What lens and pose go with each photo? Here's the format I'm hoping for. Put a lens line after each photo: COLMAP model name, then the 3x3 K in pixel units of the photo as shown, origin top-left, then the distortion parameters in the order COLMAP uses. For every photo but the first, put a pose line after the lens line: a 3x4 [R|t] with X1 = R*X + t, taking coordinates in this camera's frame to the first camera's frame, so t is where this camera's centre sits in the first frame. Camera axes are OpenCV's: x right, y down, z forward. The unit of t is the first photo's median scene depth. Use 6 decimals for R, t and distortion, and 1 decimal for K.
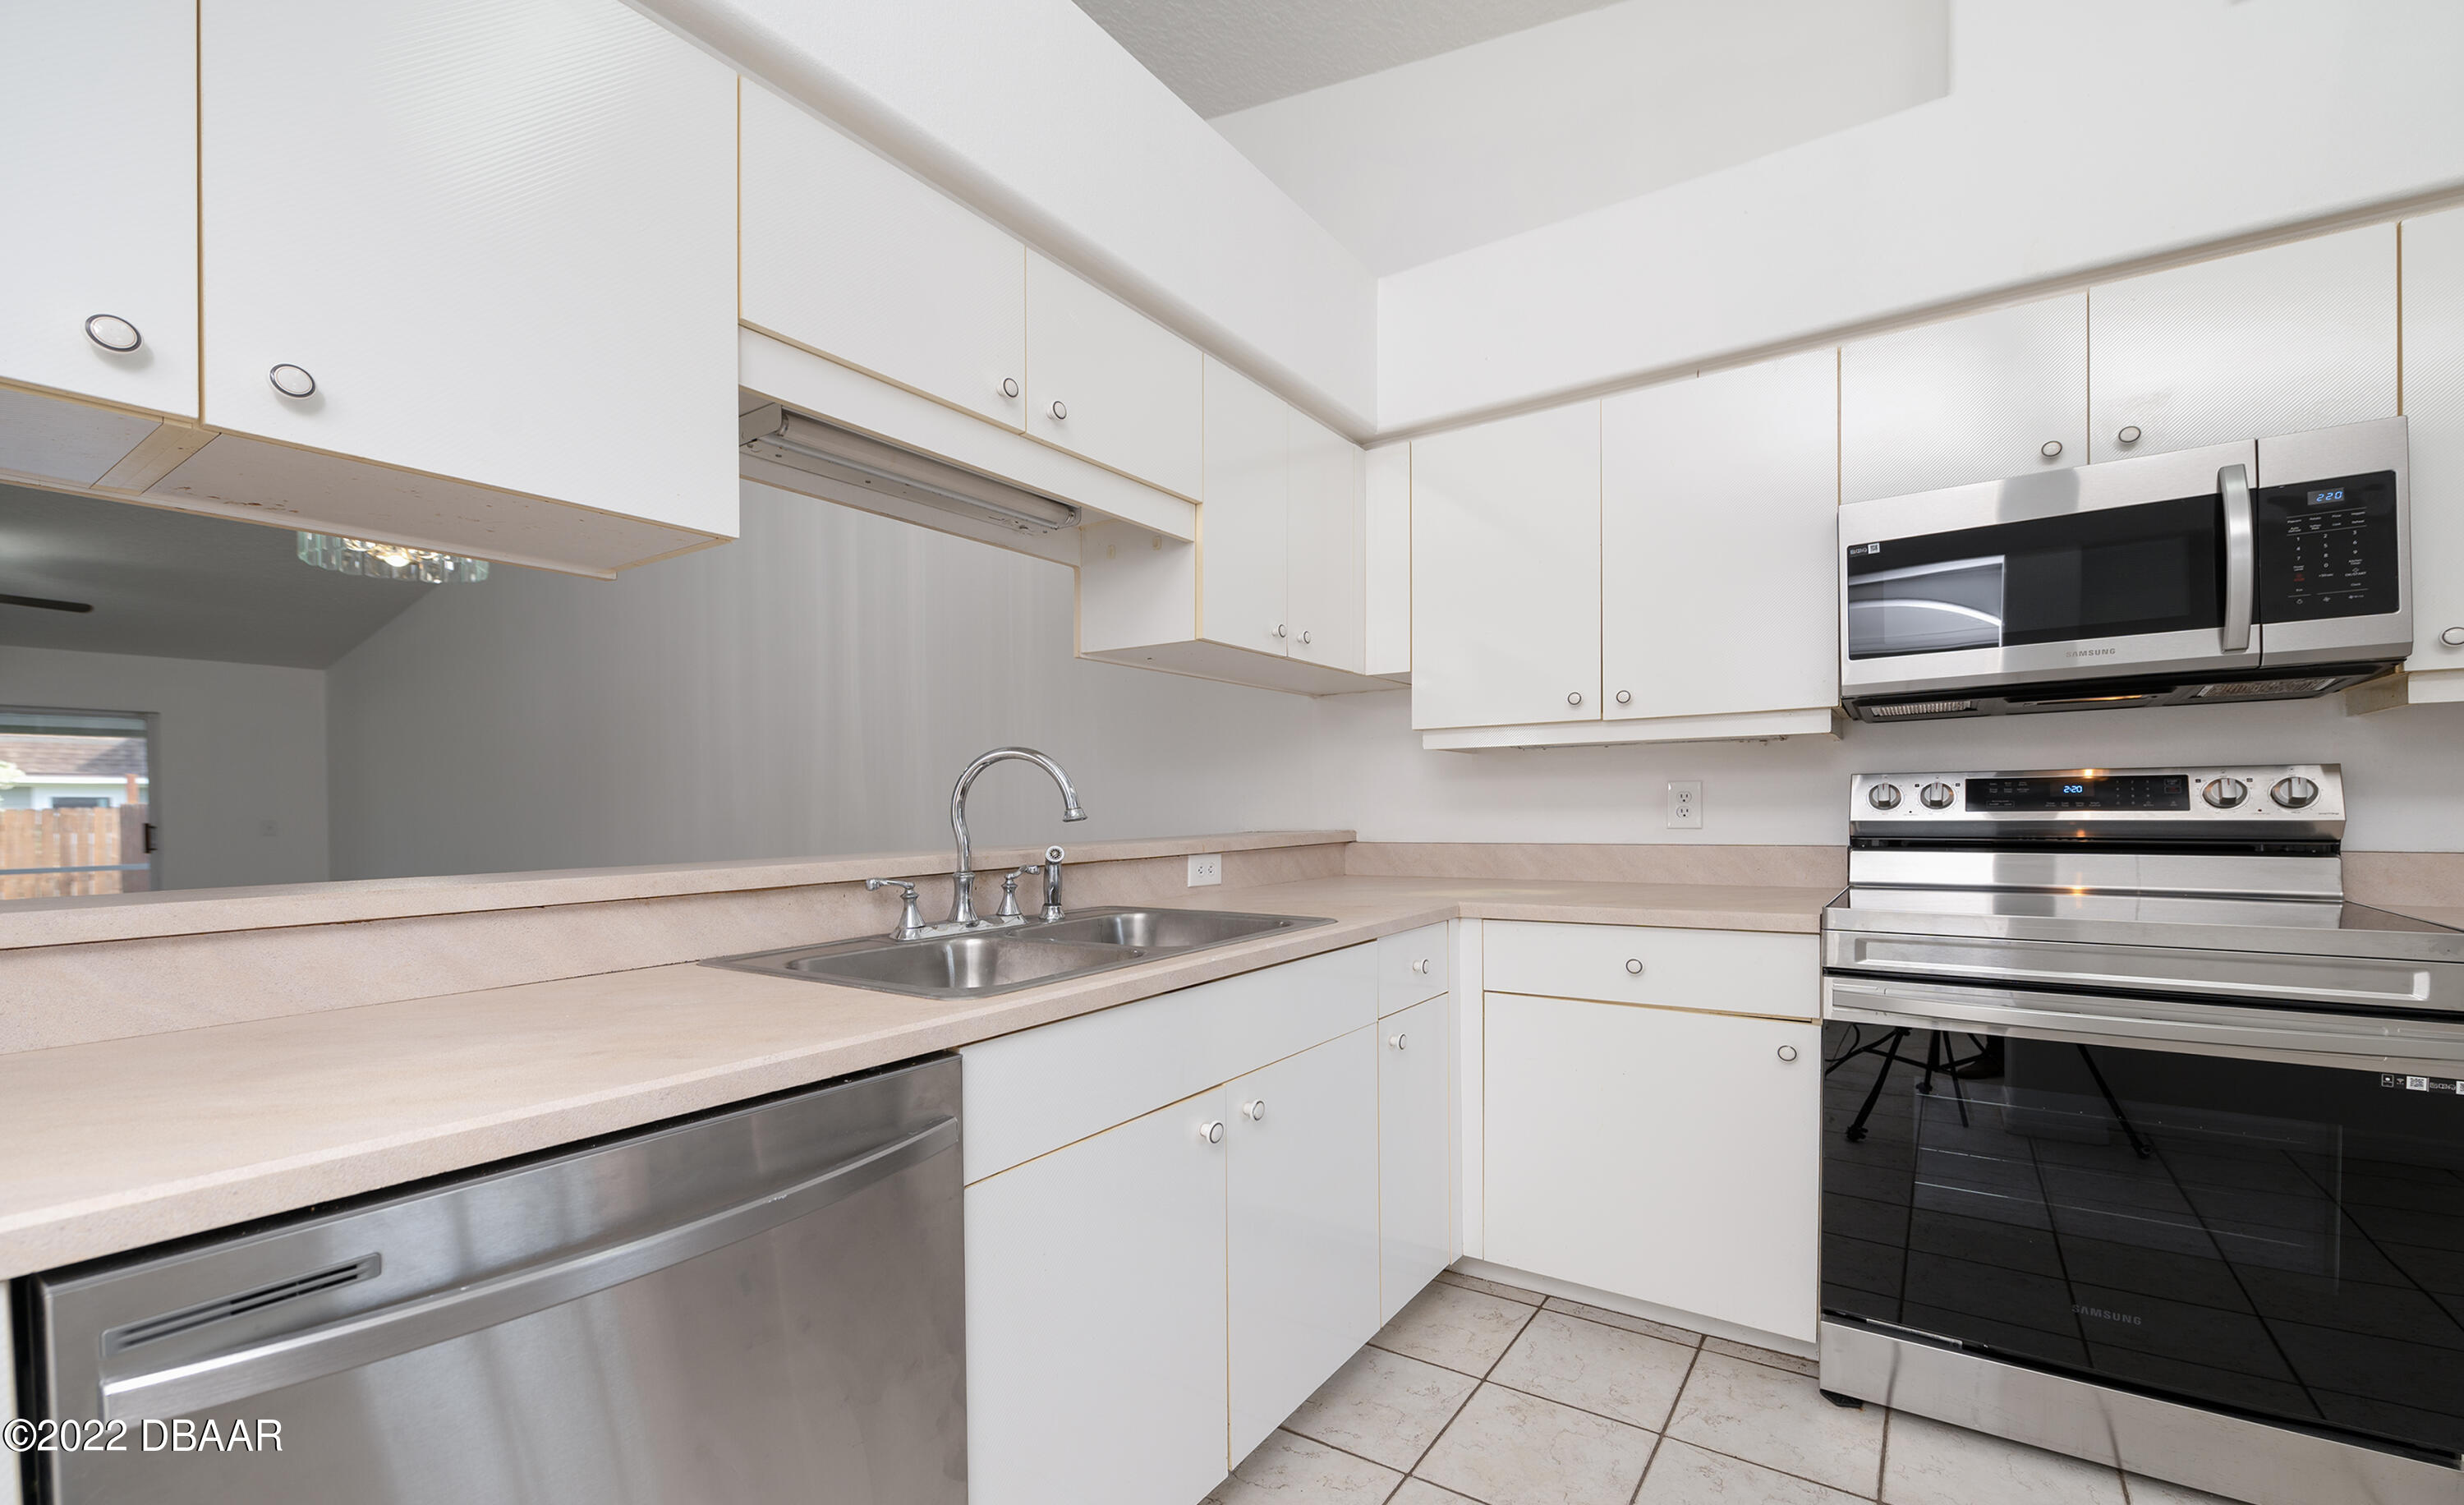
lens RADIAL K [[983.2, 0, 1292.1], [0, 983.2, 811.9], [0, 0, 1]] dist [-0.009040, 0.000385]
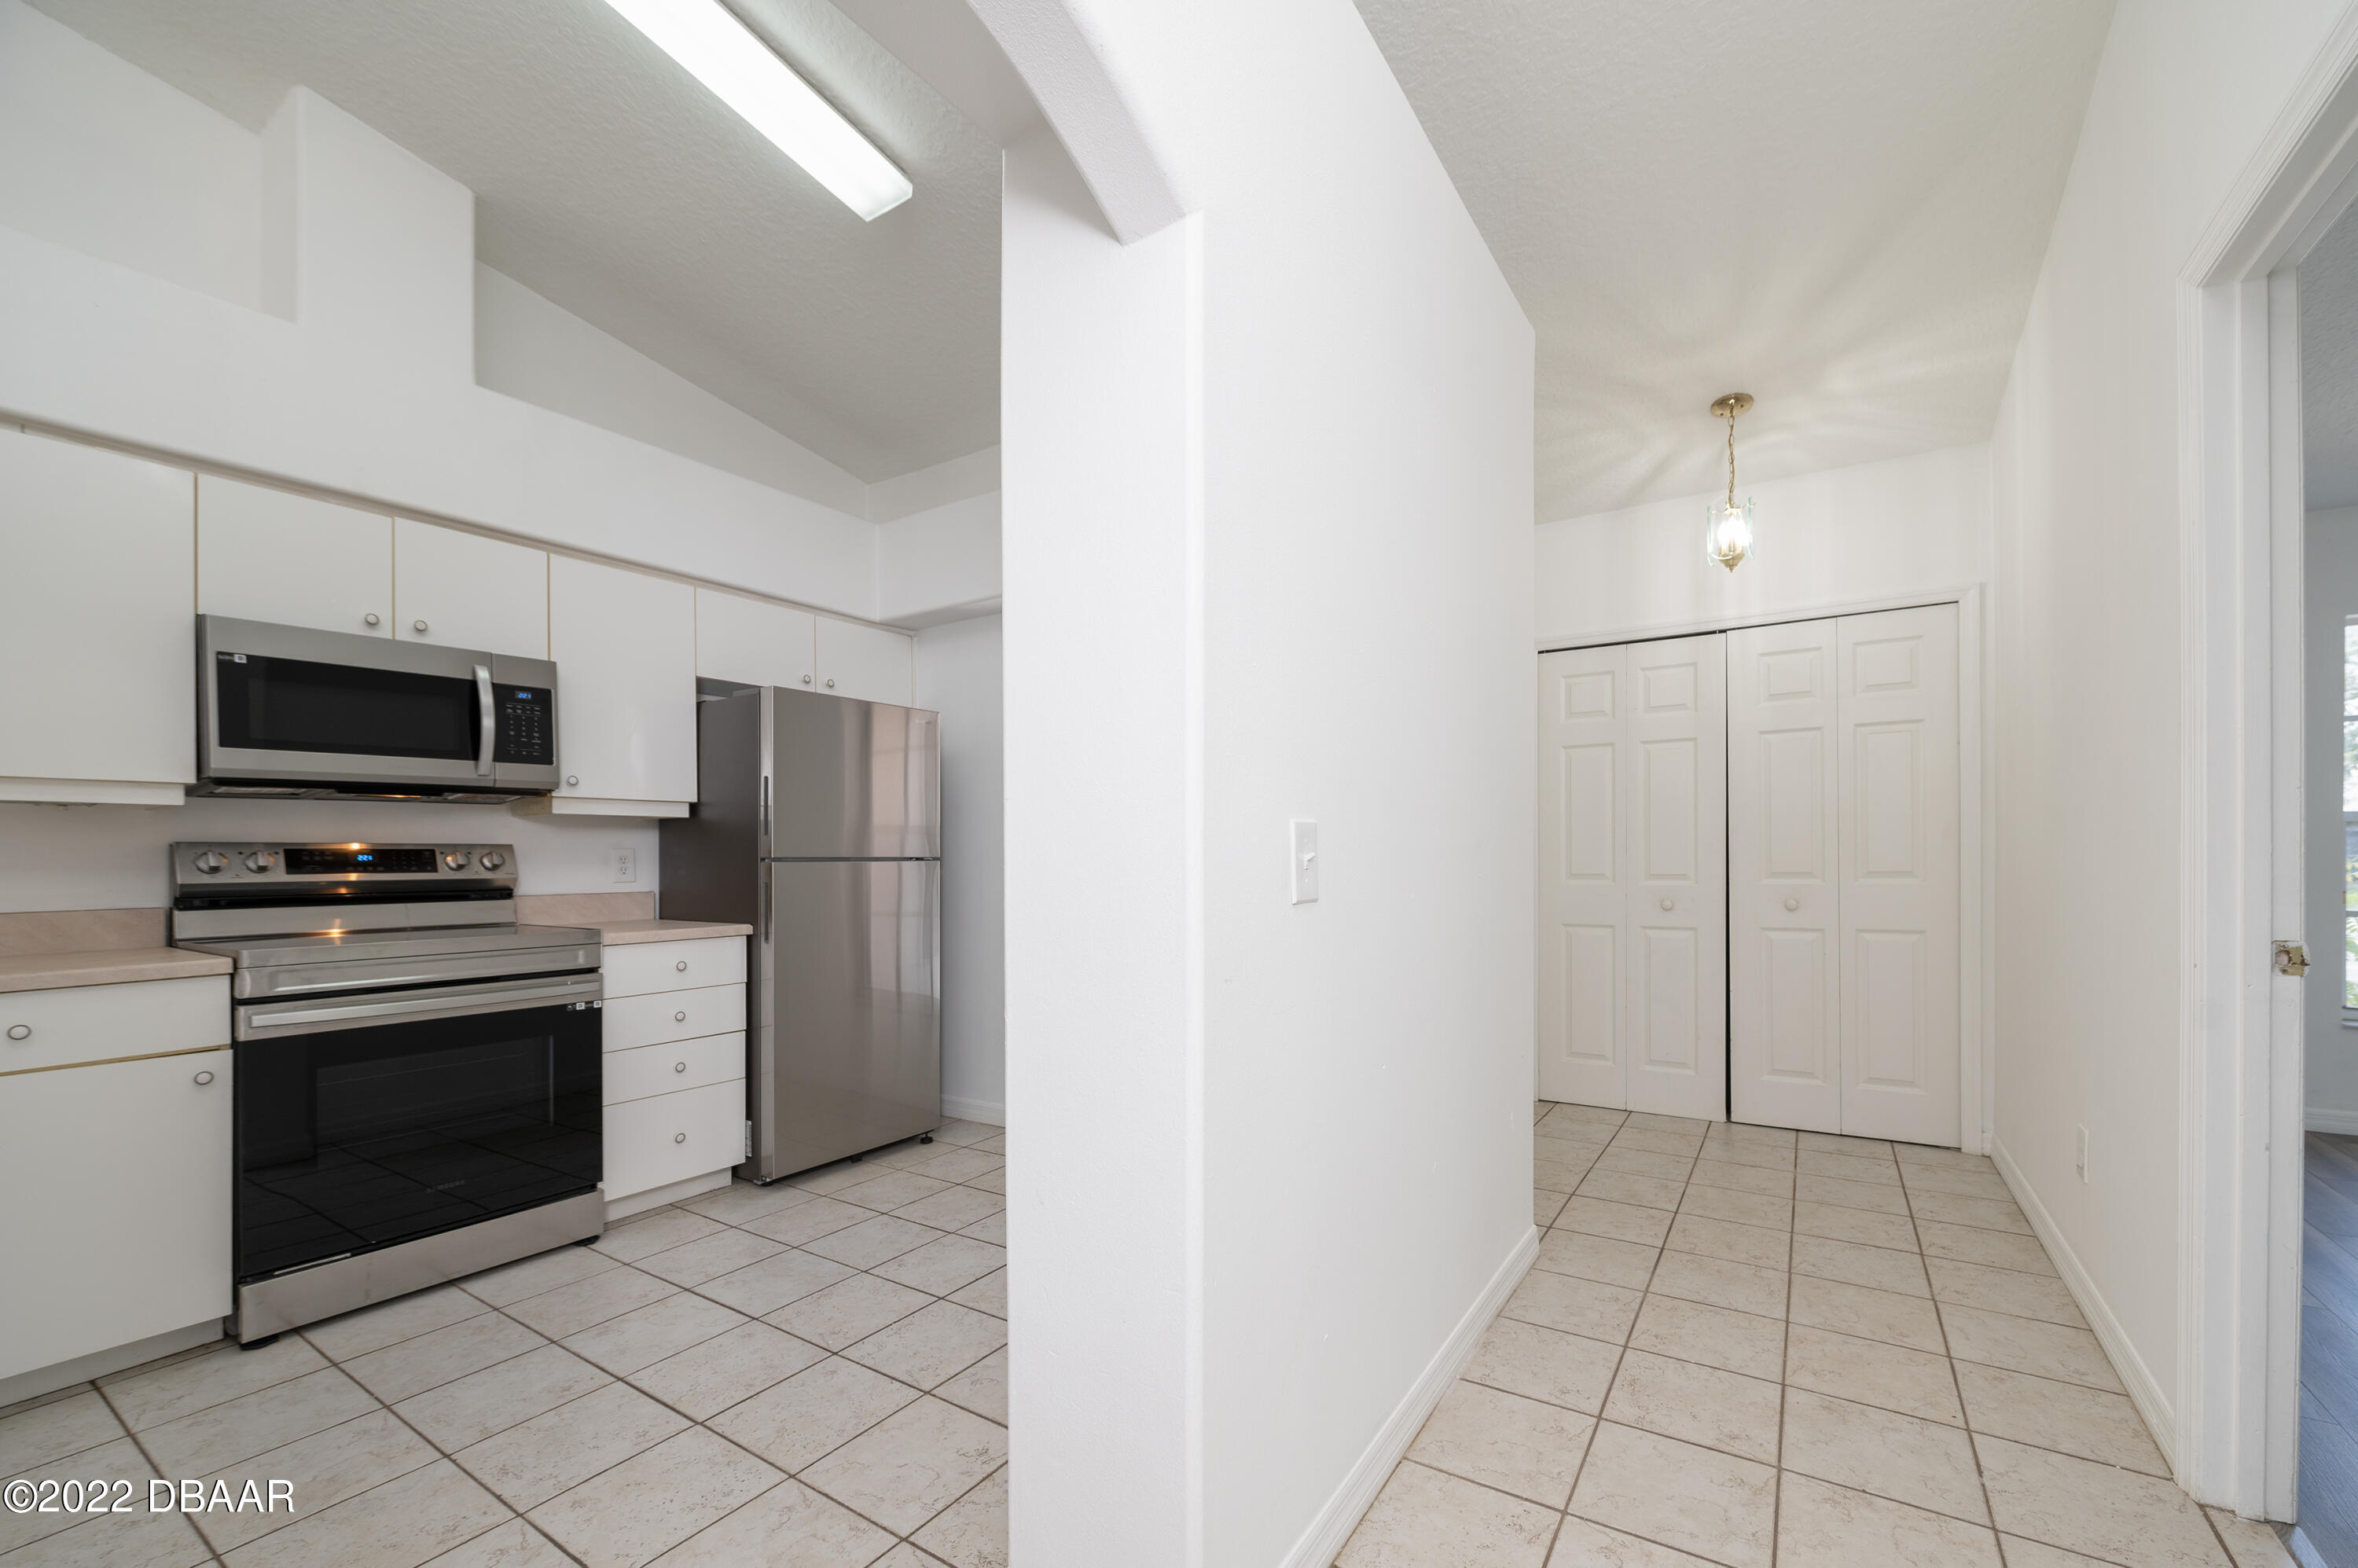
lens RADIAL K [[1007.4, 0, 1222.3], [0, 1007.4, 847.3], [0, 0, 1]] dist [-0.001322, -0.003655]
pose [[-0.043871, 0.019061, 0.998855, -0.712581], [0.016540, 0.999695, -0.018350, 0.009039], [-0.998900, 0.015716, -0.044172, -0.169782]]
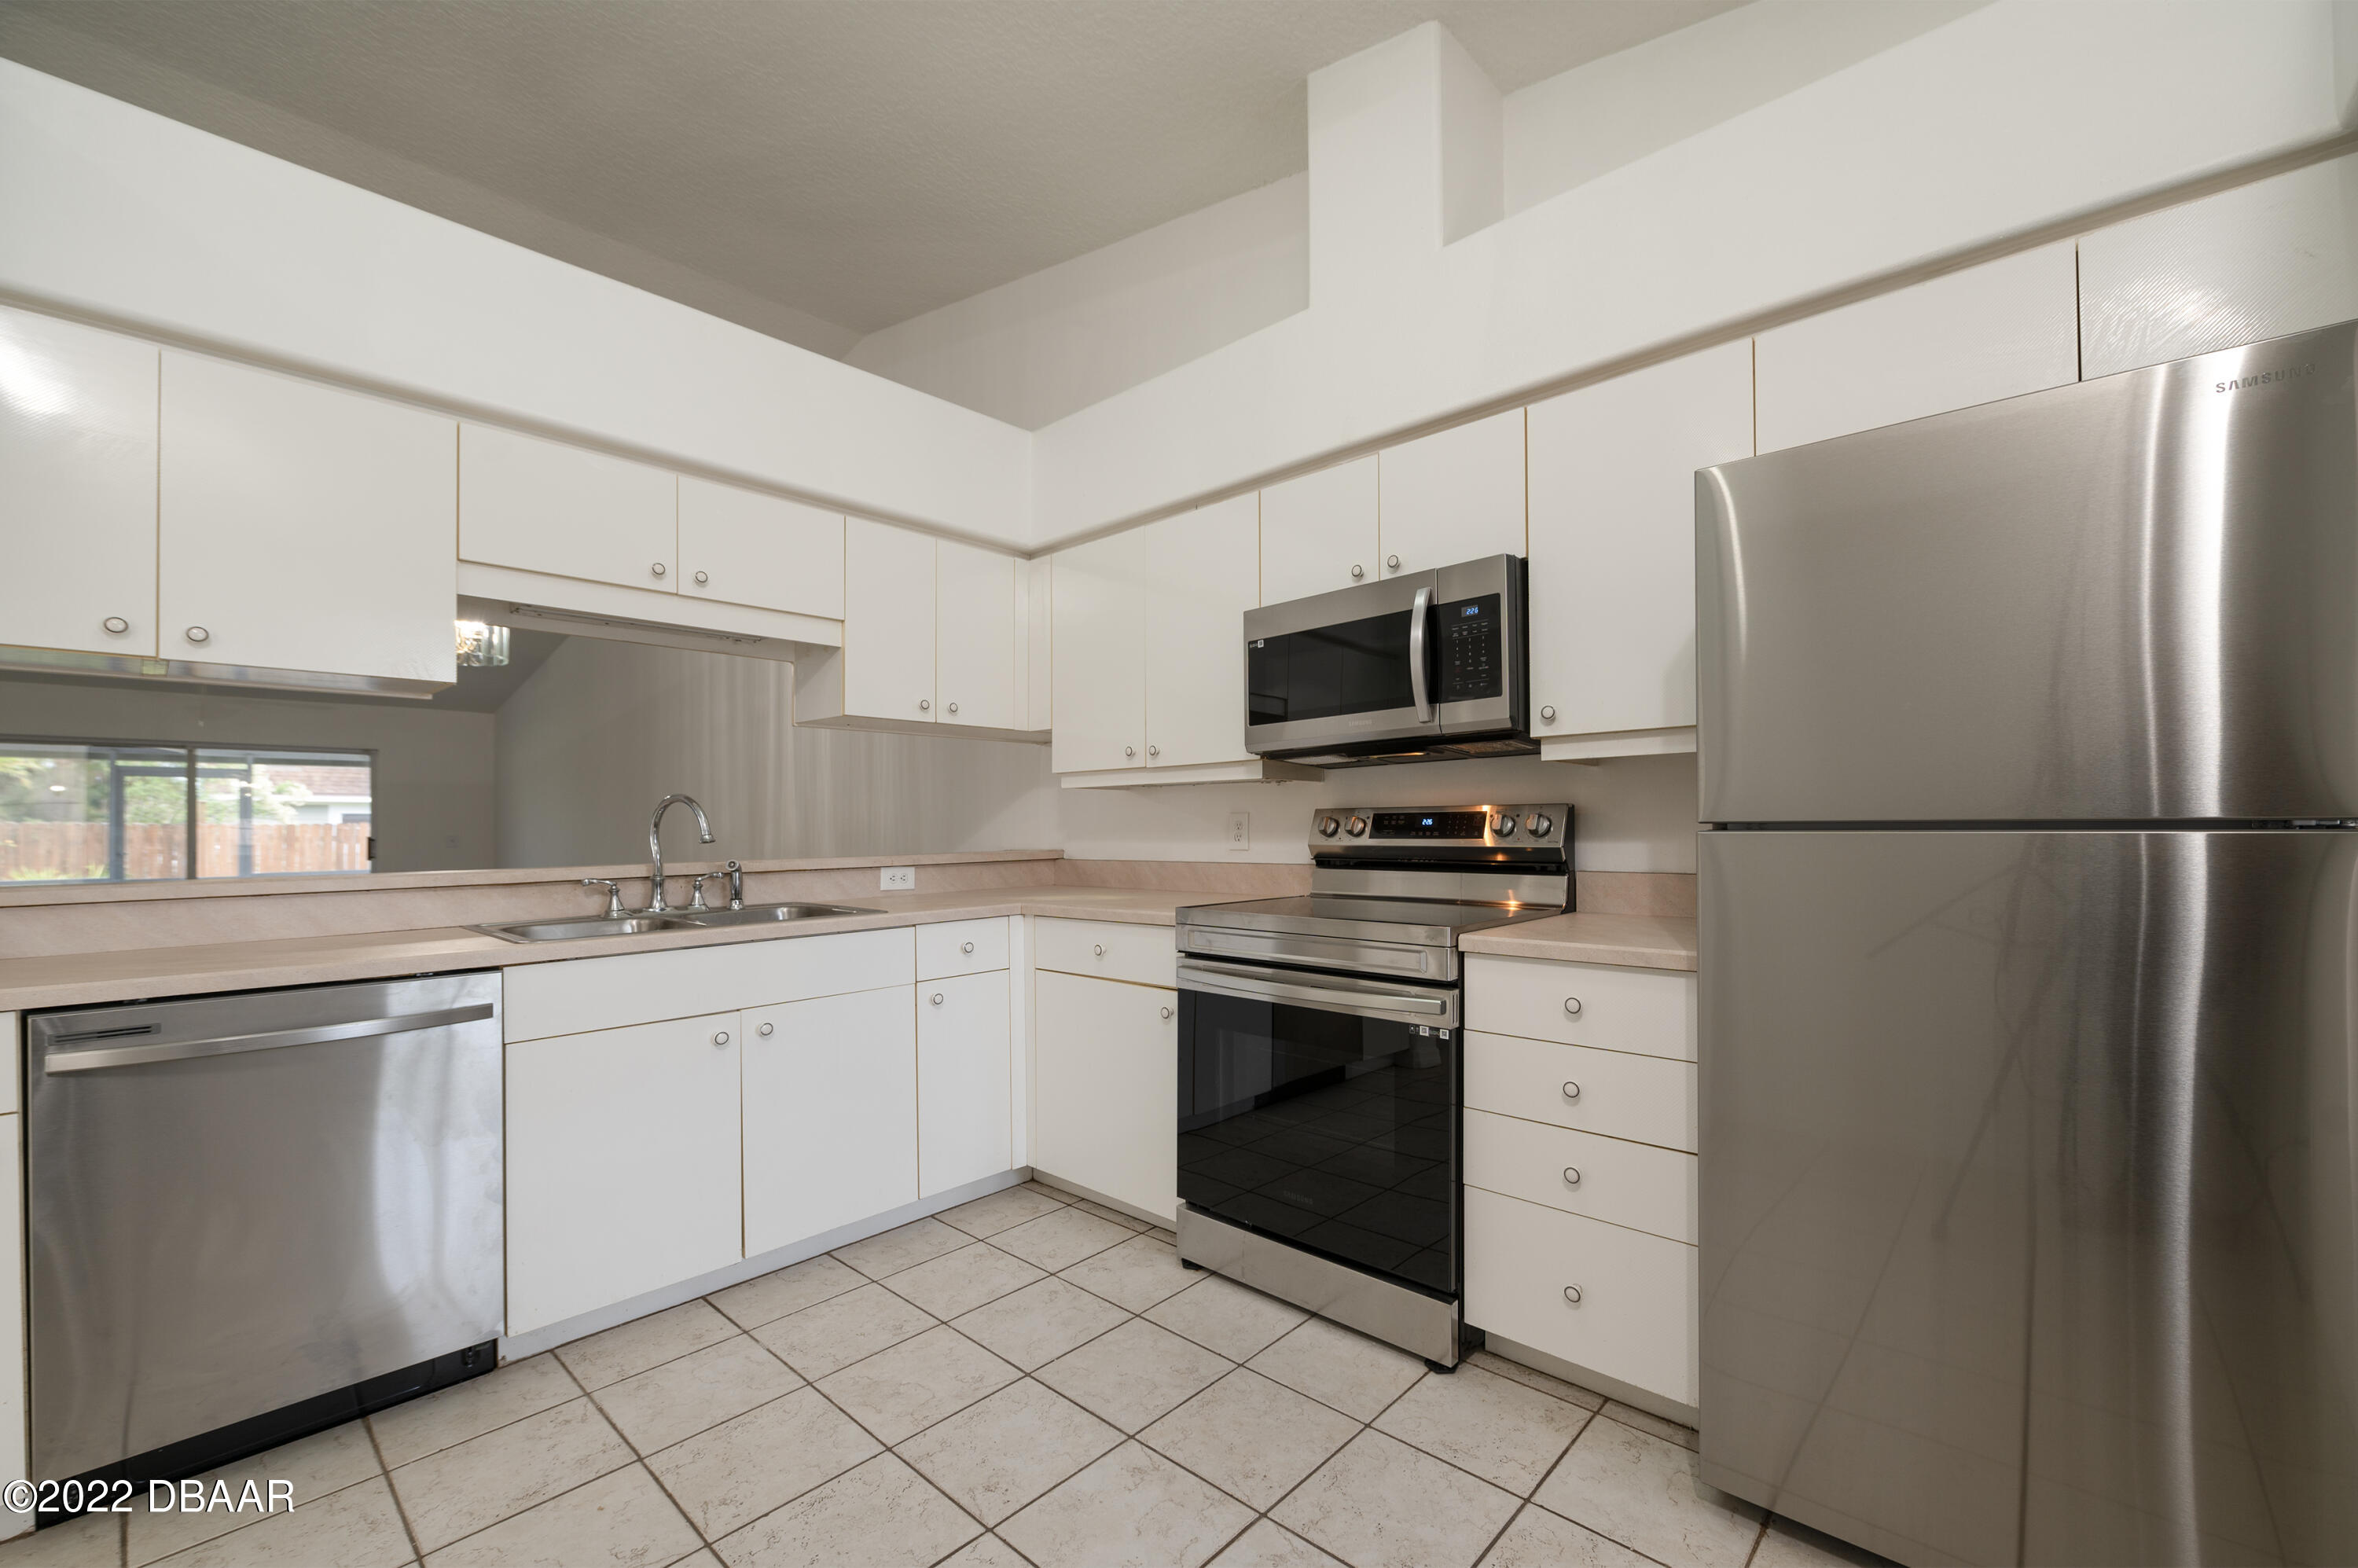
lens RADIAL K [[1007.4, 0, 1222.3], [0, 1007.4, 847.3], [0, 0, 1]] dist [-0.001322, -0.003655]
pose [[0.982067, 0.006198, -0.188430, 0.839019], [-0.002598, 0.999809, 0.019349, -0.016259], [0.188514, -0.018512, 0.981896, -0.384636]]
